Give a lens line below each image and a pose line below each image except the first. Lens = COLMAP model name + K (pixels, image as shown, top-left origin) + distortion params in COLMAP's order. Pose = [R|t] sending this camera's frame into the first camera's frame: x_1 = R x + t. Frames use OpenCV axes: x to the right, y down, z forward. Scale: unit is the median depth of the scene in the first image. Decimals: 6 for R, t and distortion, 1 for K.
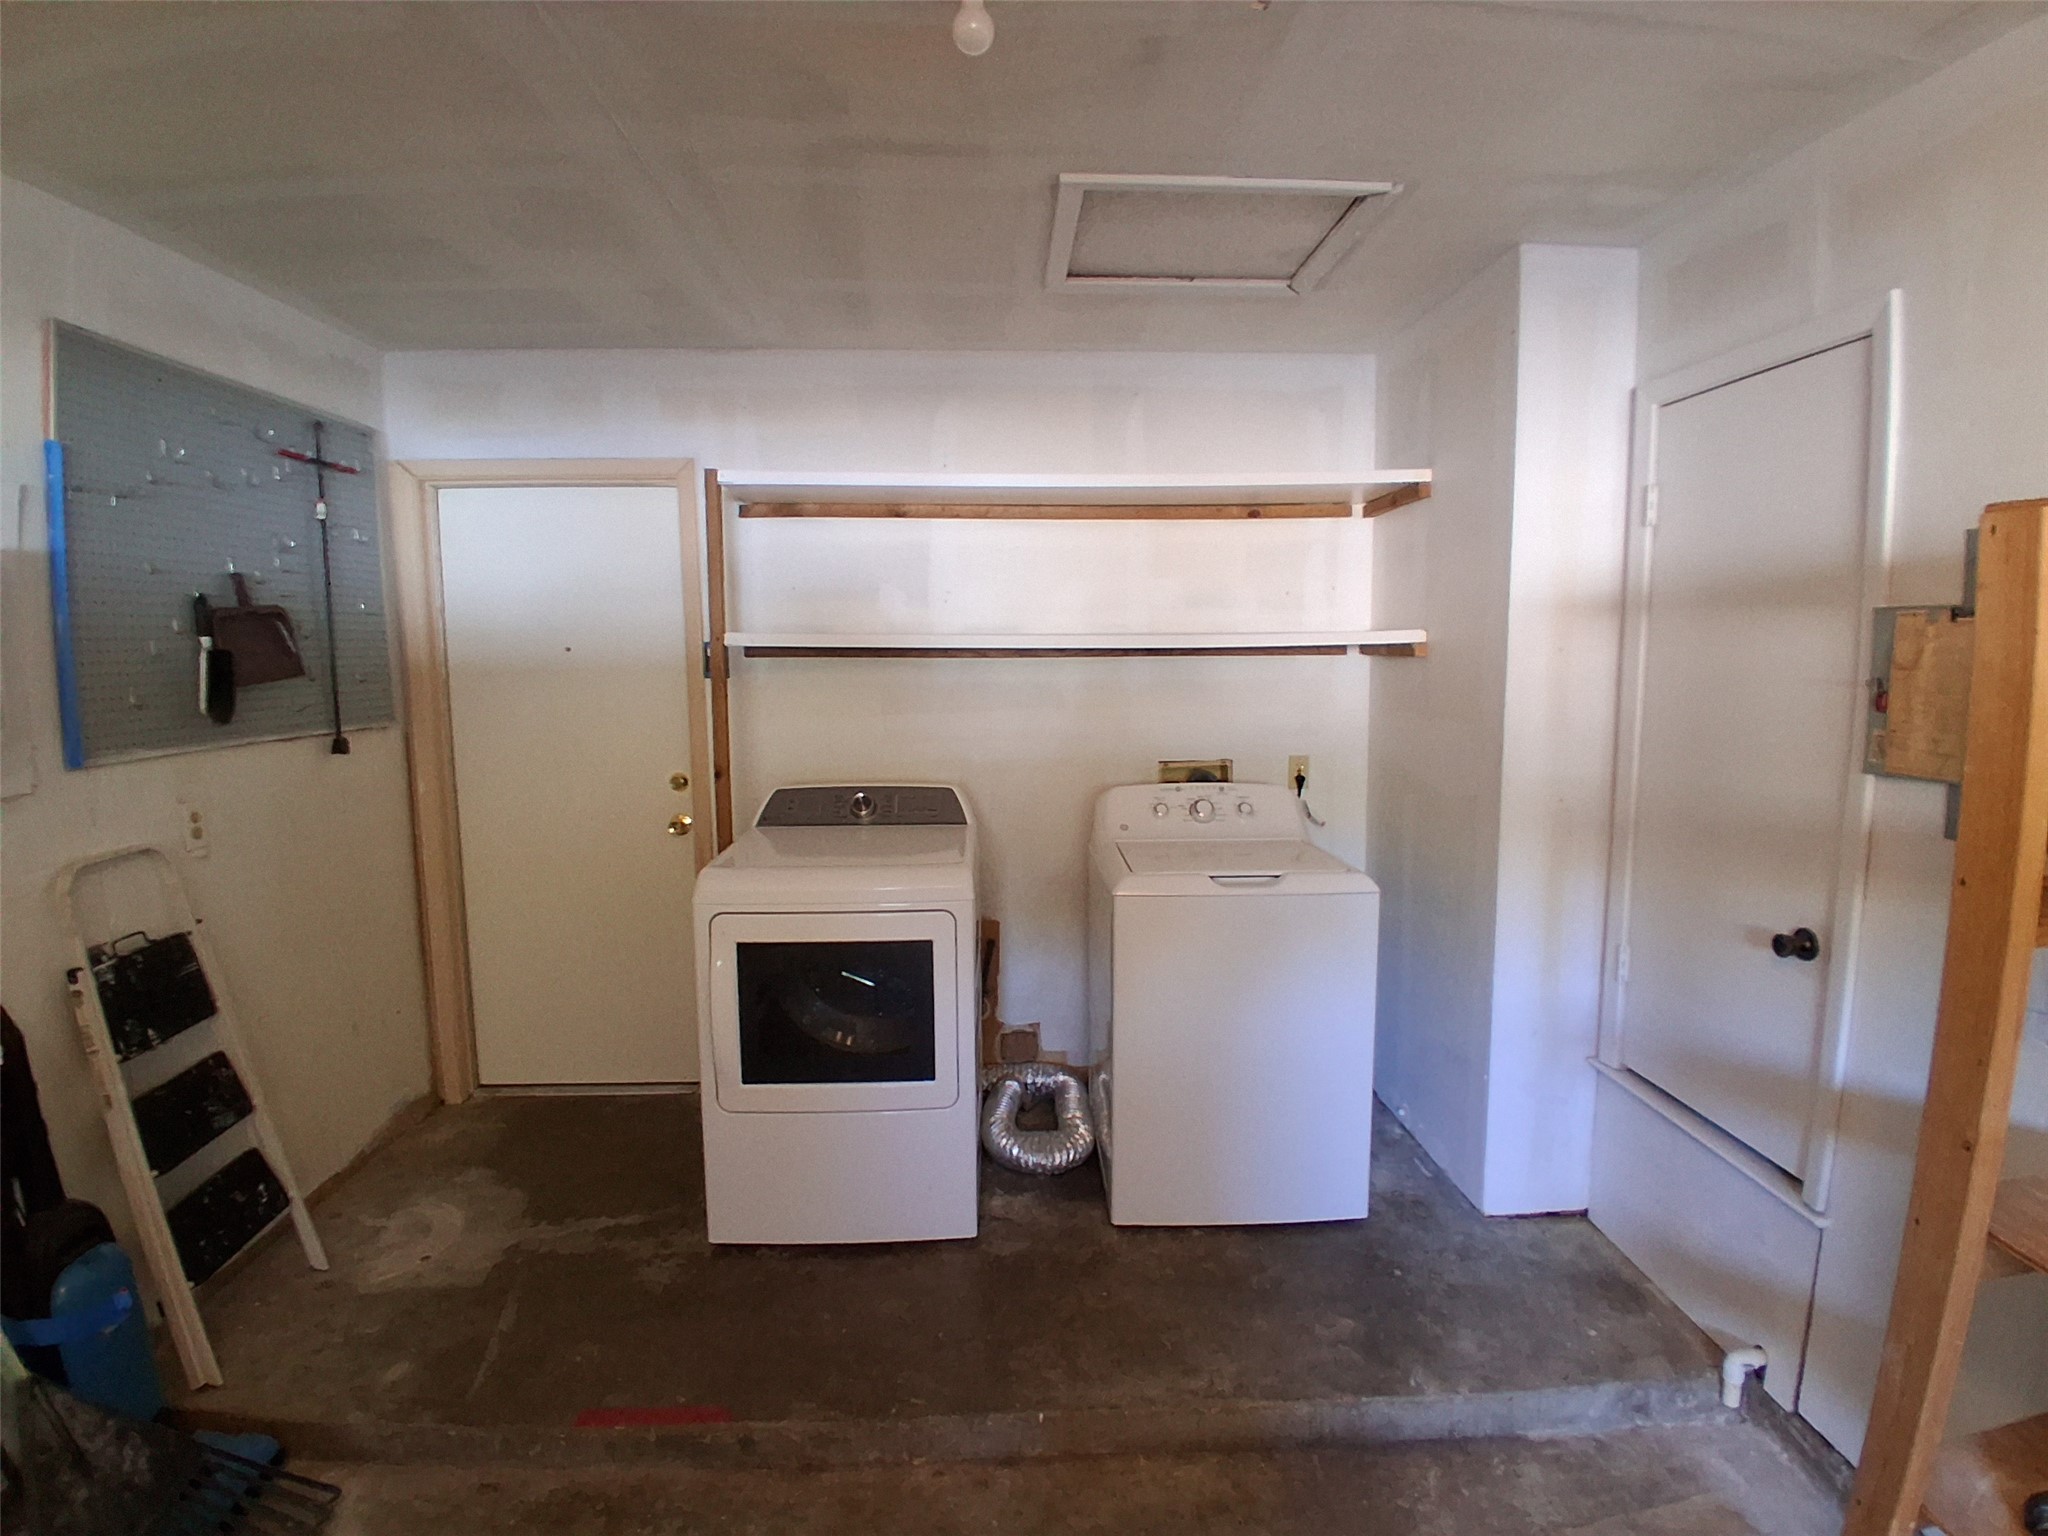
lens RADIAL K [[1005.2, 0, 1024.0], [0, 1005.2, 768.0], [0, 0, 1]] dist [0.000115, -0.000043]
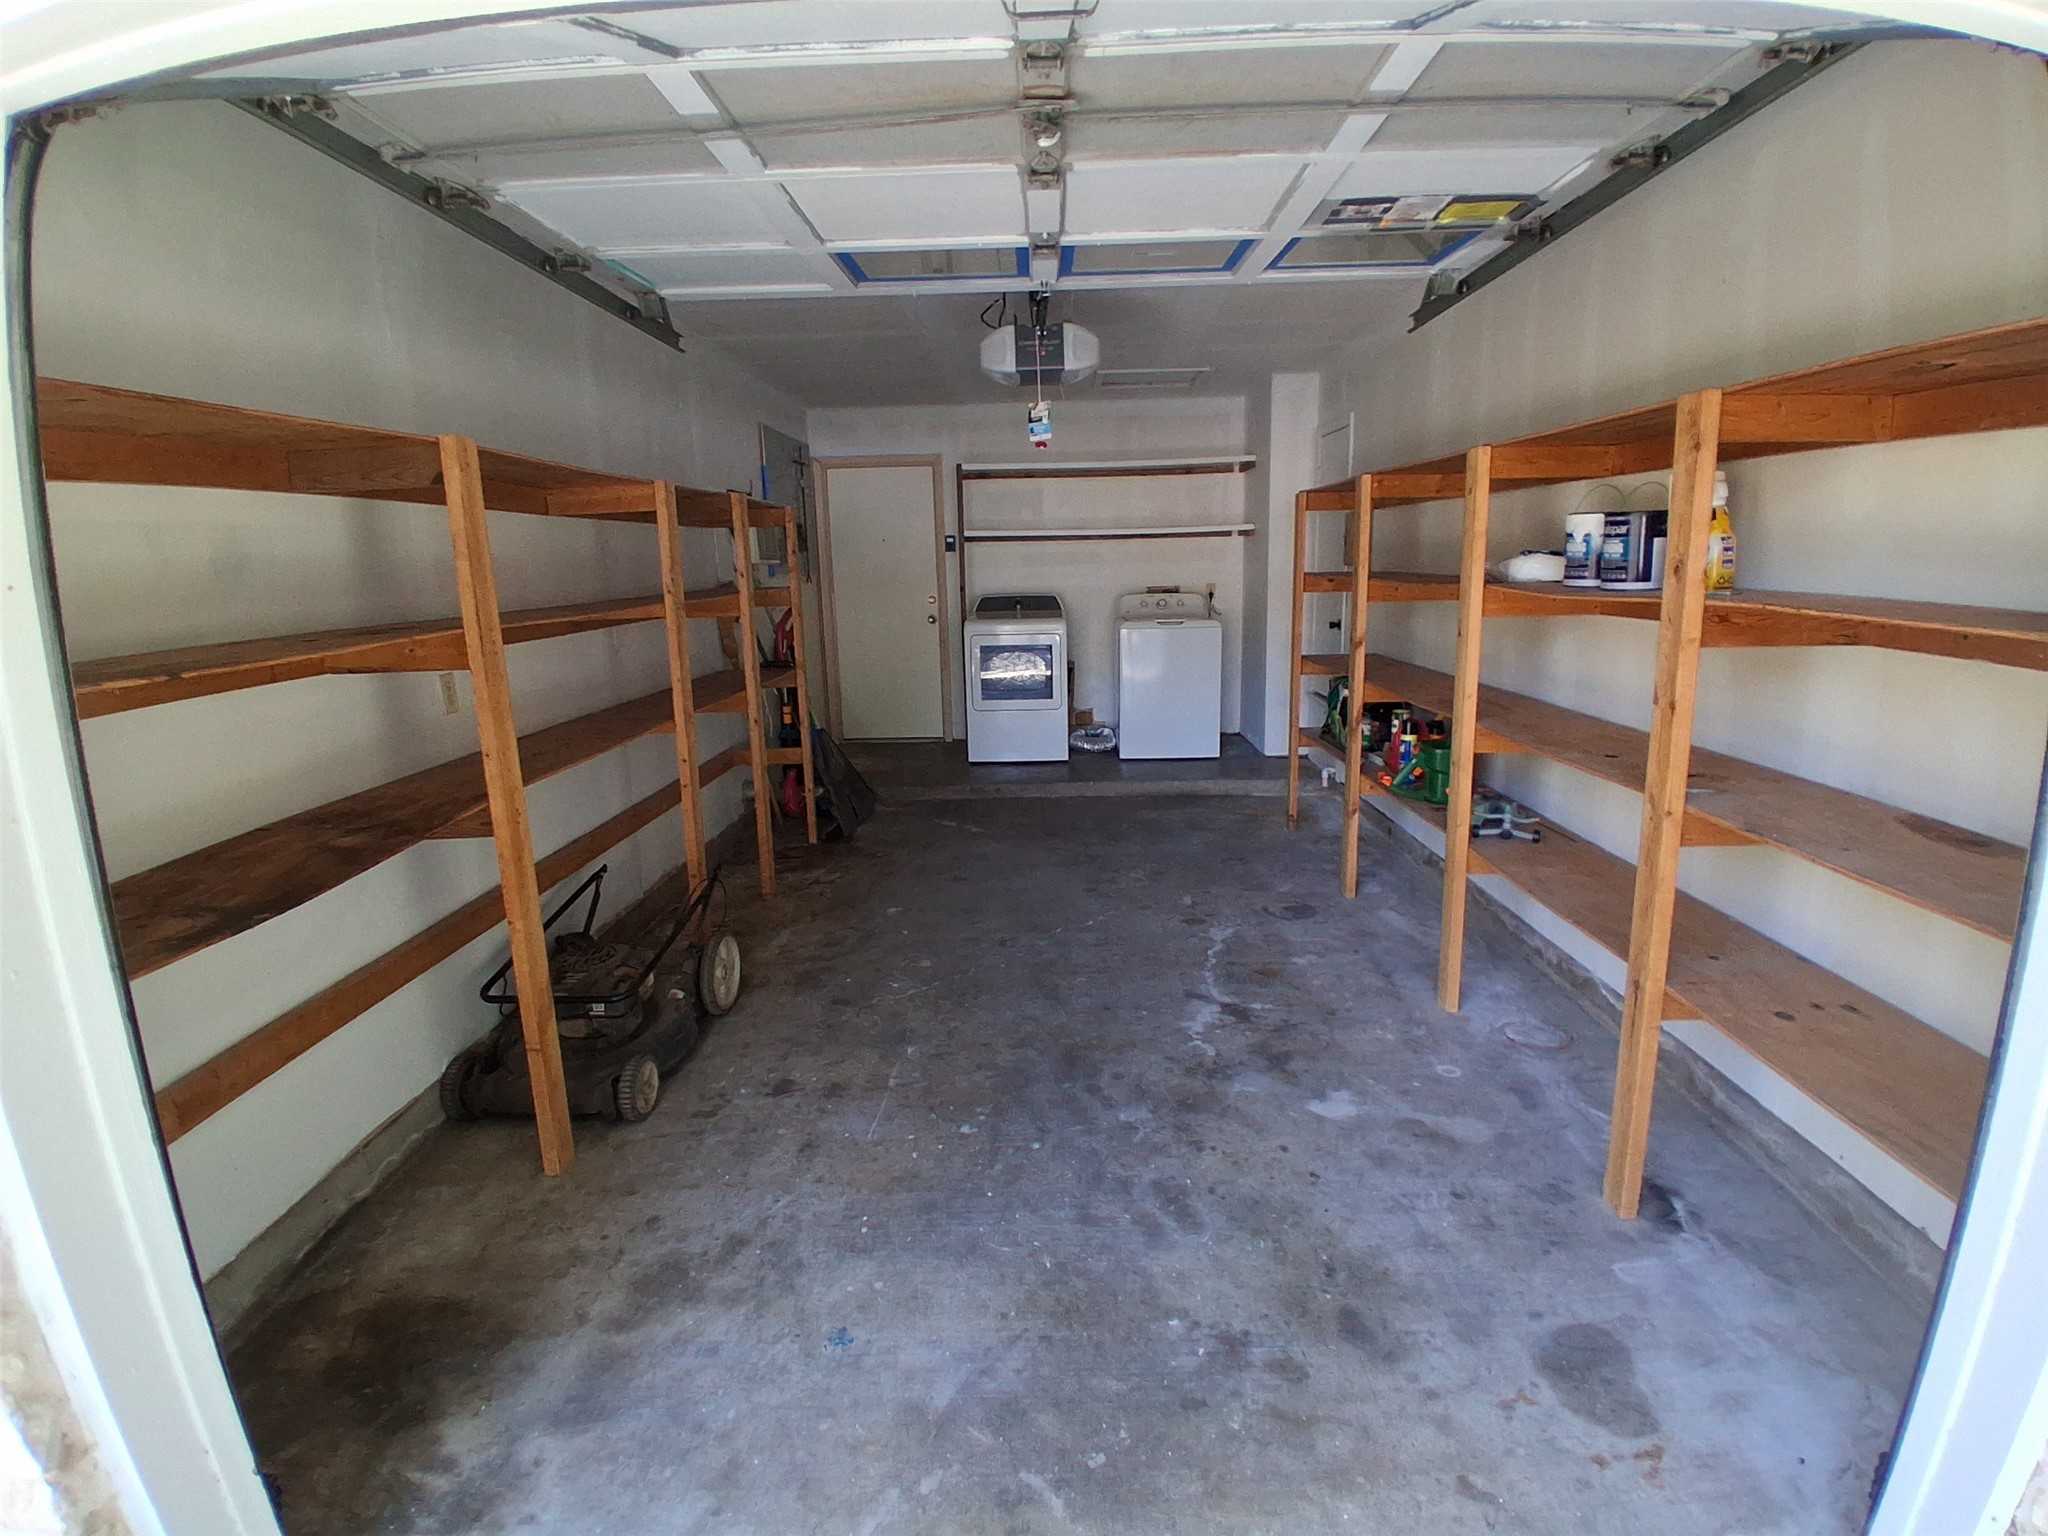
lens RADIAL K [[1005.2, 0, 1024.0], [0, 1005.2, 768.0], [0, 0, 1]] dist [0.000115, -0.000043]
pose [[0.997601, -0.002980, -0.069169, 0.017323], [0.008639, 0.996623, 0.081652, 0.225900], [0.068692, -0.082054, 0.994258, -1.371186]]
